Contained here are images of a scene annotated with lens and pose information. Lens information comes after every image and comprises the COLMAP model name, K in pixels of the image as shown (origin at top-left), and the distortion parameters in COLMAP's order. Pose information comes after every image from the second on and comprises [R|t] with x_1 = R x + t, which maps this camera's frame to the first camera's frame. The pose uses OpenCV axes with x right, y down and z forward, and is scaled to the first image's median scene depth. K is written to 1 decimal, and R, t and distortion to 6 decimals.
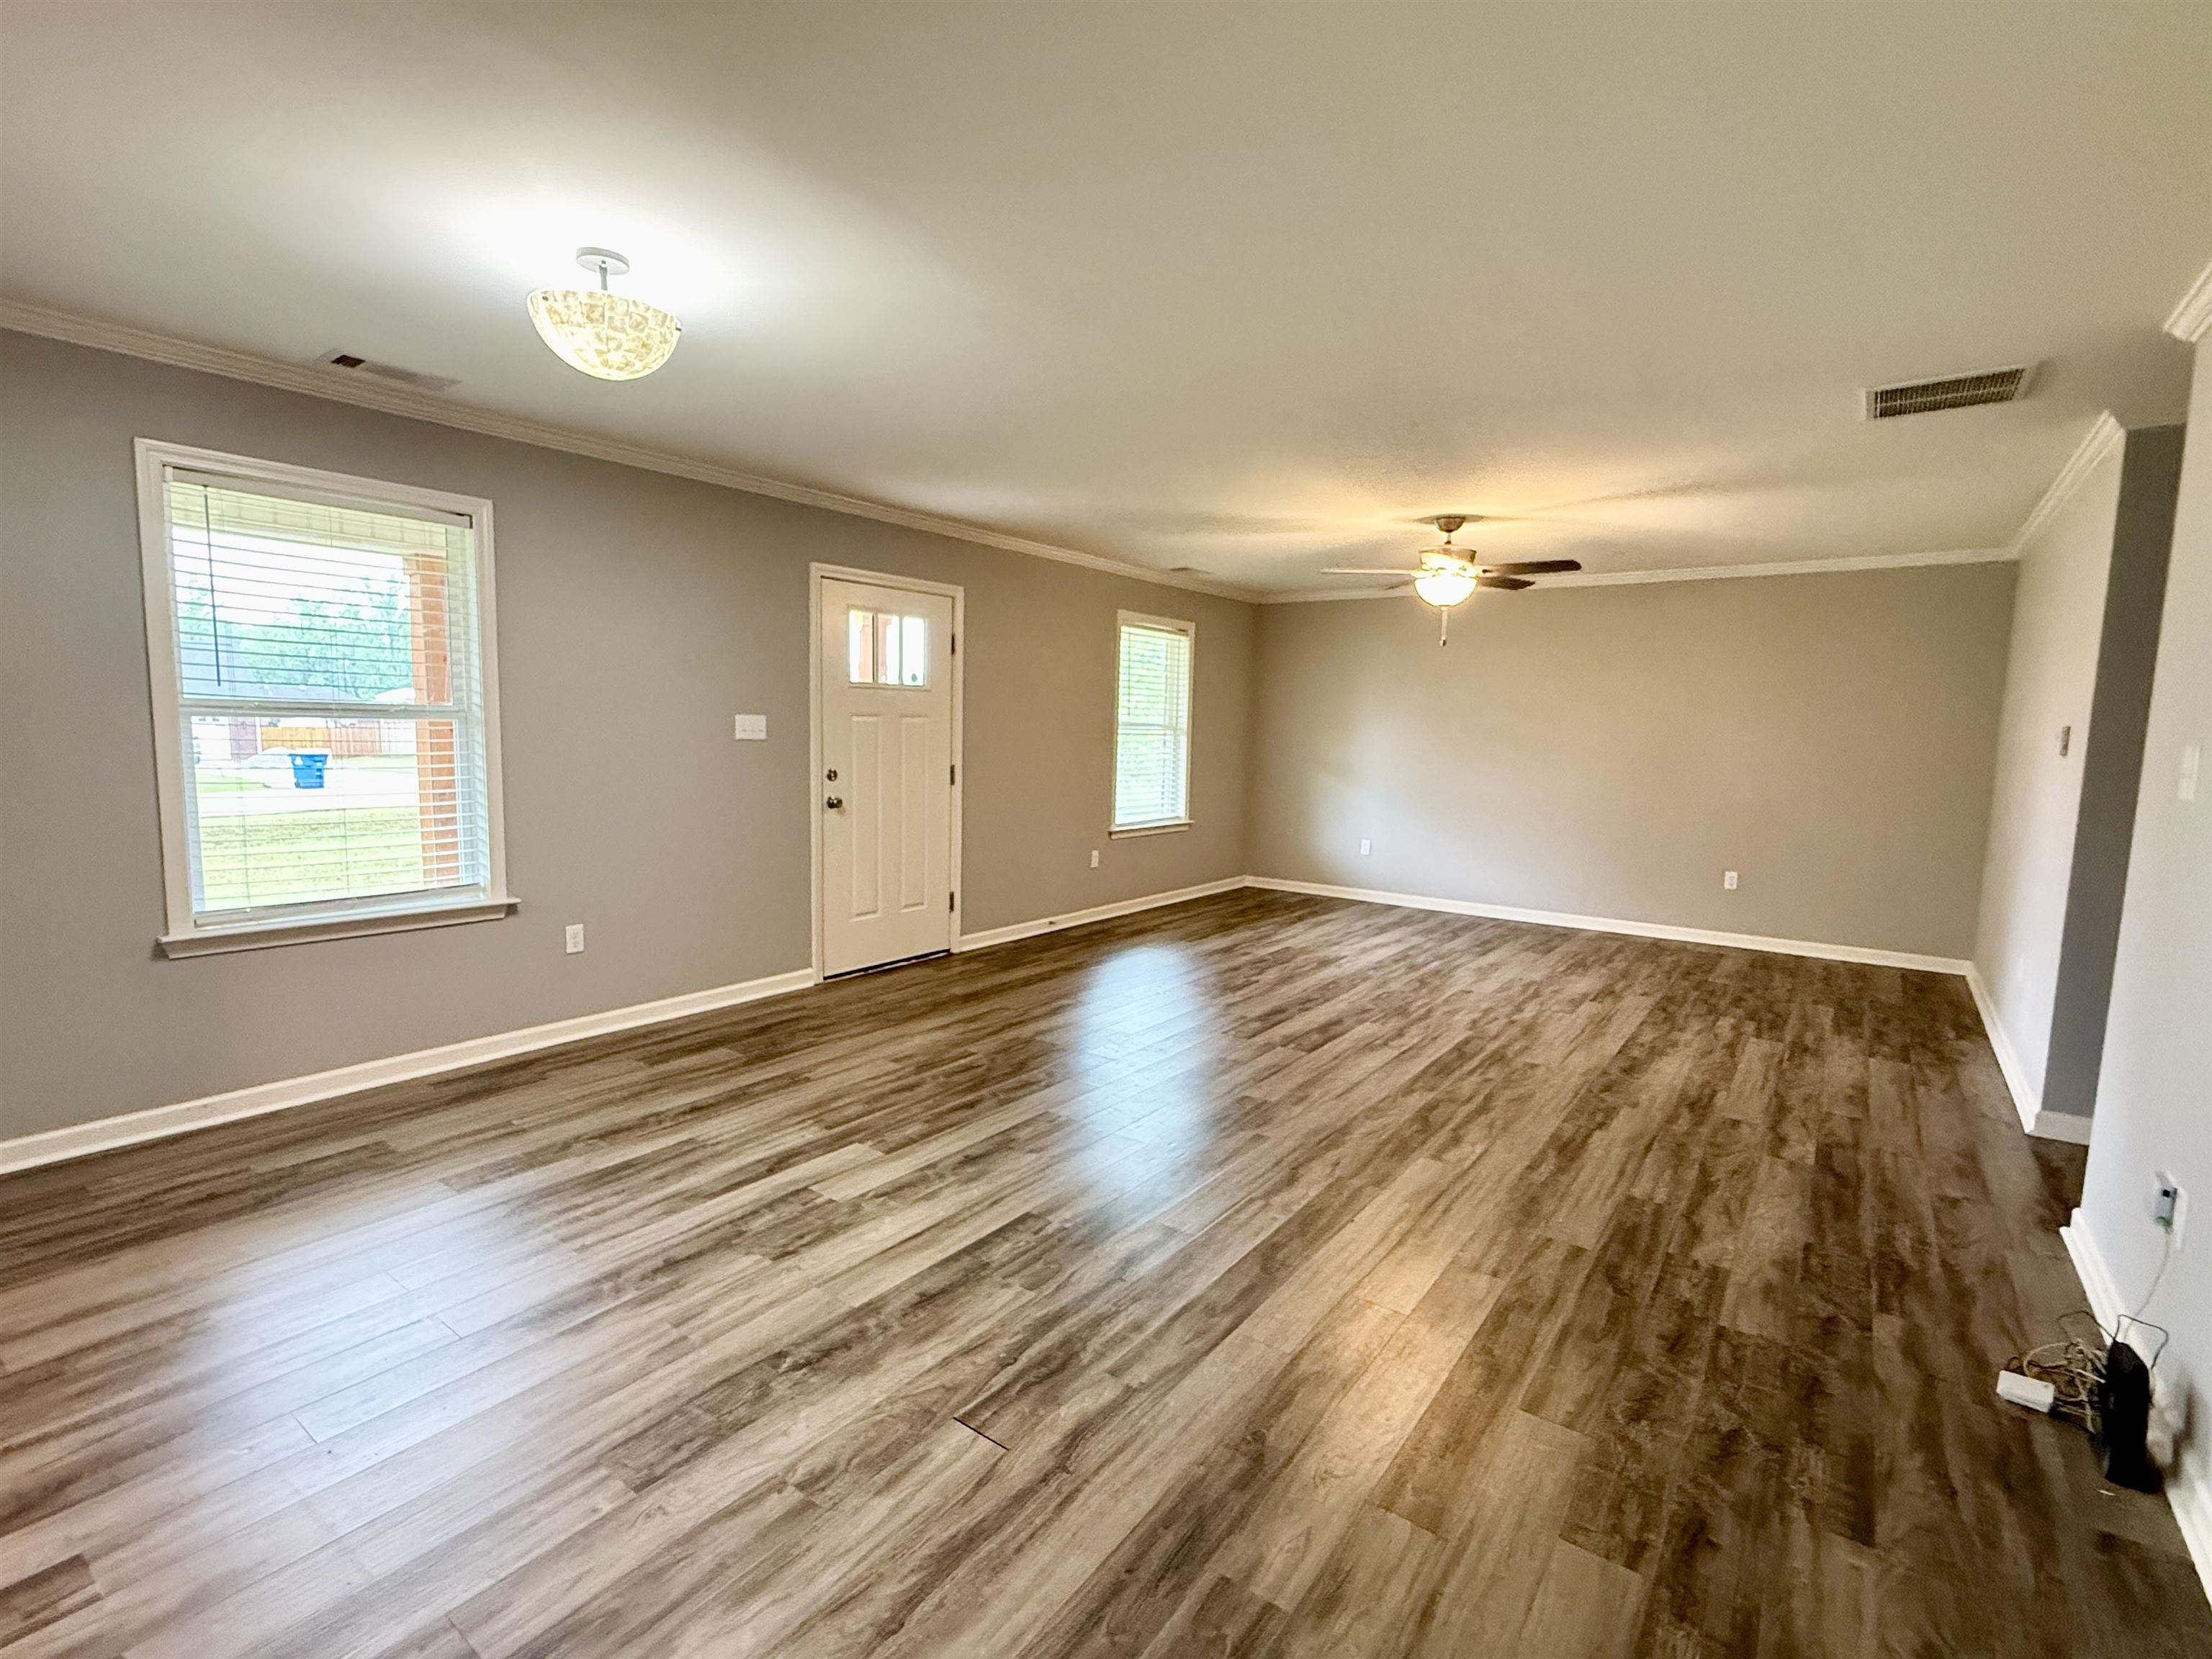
lens RADIAL K [[1023.4, 0, 1099.6], [0, 1023.4, 828.8], [0, 0, 1]] dist [-0.000833, -0.000007]
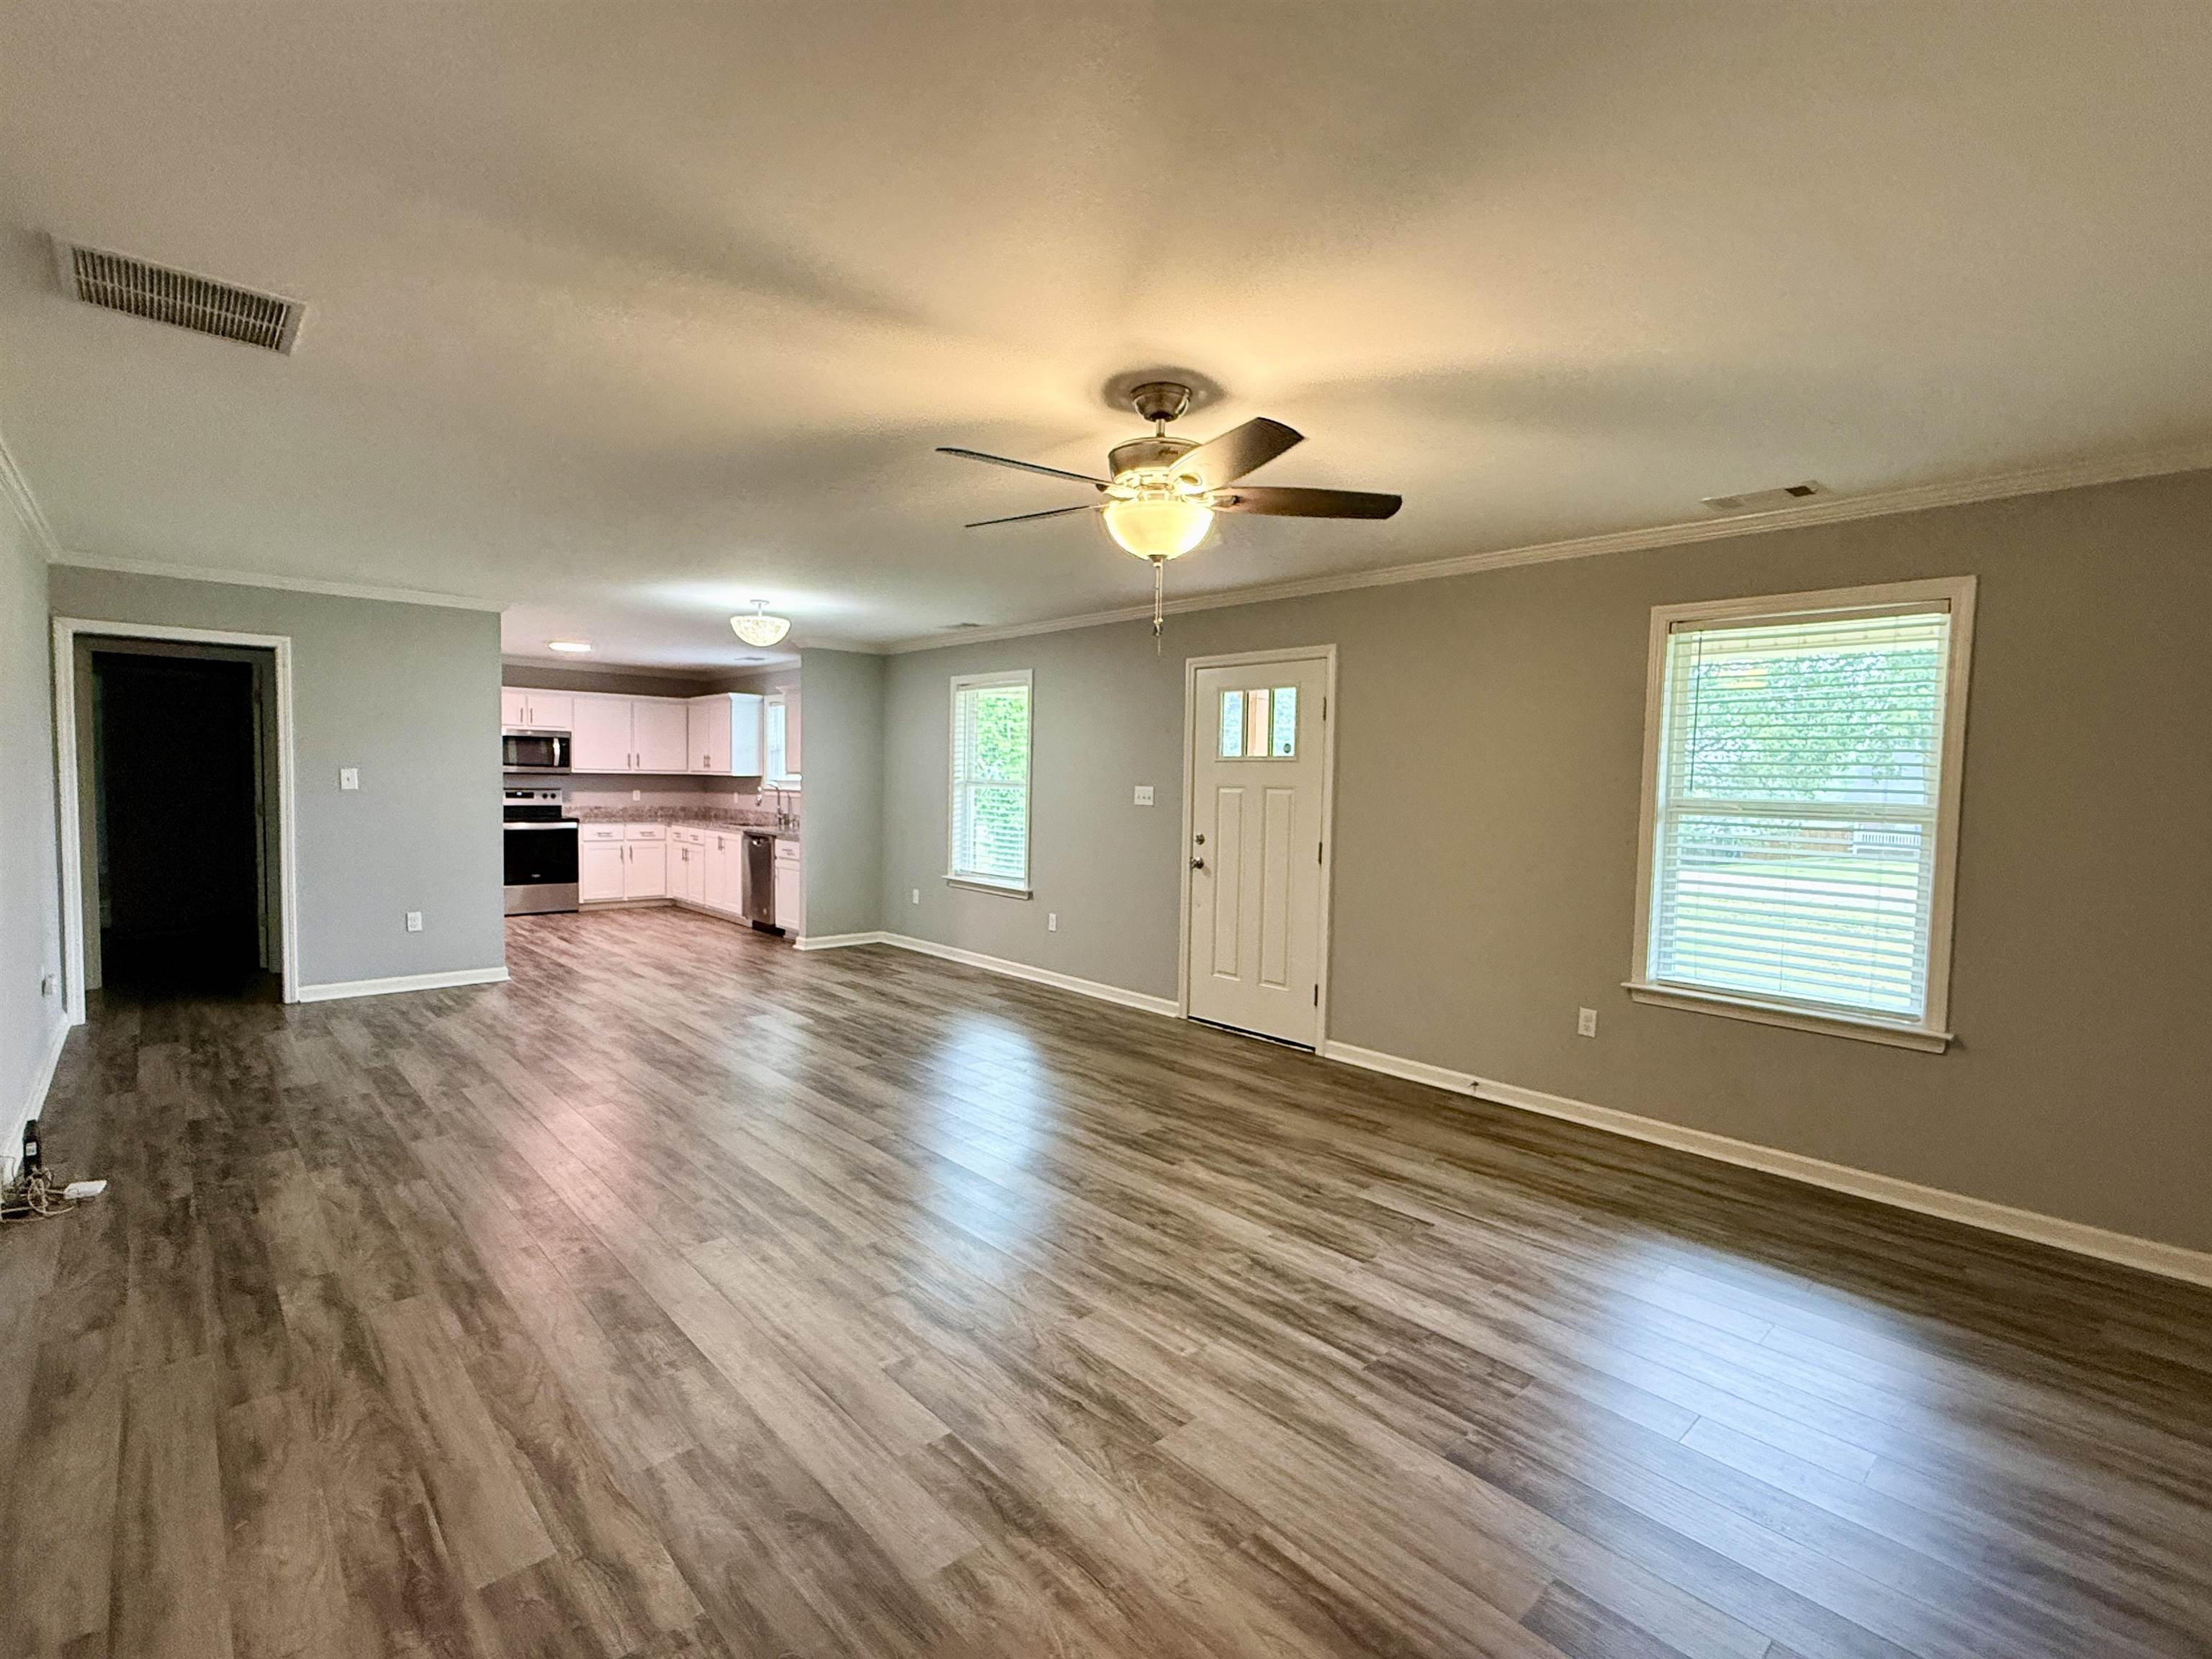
lens RADIAL K [[1023.4, 0, 1117.0], [0, 1023.4, 831.5], [0, 0, 1]] dist [-0.000833, -0.000007]
pose [[-0.175219, 0.025838, -0.984190, 1.160549], [-0.128470, 0.990508, 0.048876, -0.139313], [0.976112, 0.135003, -0.170236, 1.471160]]
